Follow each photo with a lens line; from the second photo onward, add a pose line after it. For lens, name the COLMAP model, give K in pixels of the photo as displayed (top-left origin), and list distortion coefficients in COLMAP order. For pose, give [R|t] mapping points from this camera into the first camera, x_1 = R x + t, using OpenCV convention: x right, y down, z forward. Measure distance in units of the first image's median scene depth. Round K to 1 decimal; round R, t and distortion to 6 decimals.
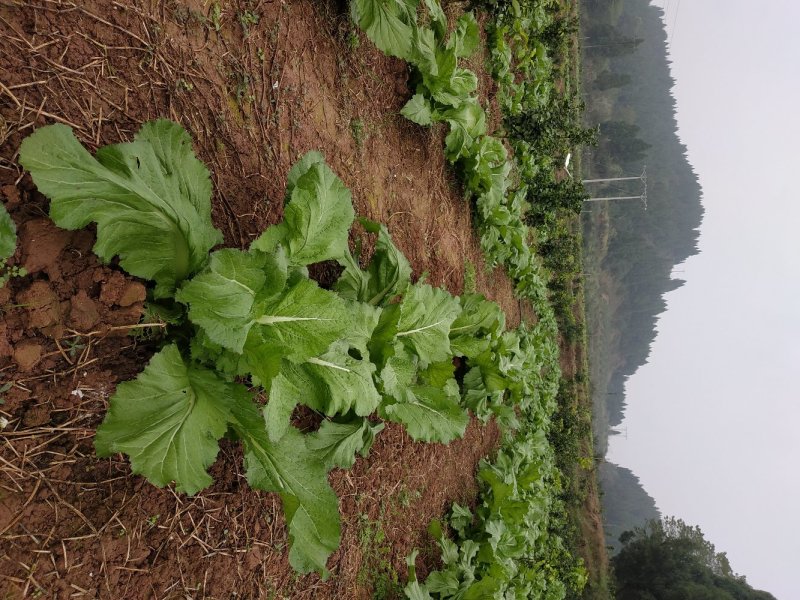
lens RADIAL K [[566.2, 0, 372.0], [0, 566.2, 300.3], [0, 0, 1]] dist [0.002990, -0.006062]
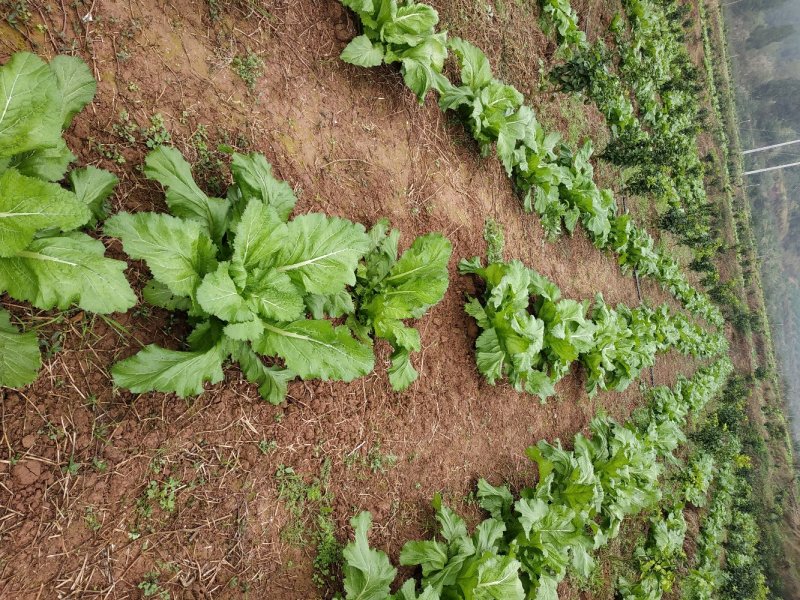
lens RADIAL K [[566.2, 0, 372.0], [0, 566.2, 300.3], [0, 0, 1]] dist [0.002990, -0.006062]
pose [[0.964114, -0.099311, -0.246215, 0.203190], [0.092042, 0.994915, -0.040886, 0.081973], [0.249023, 0.016756, 0.968353, 0.064276]]
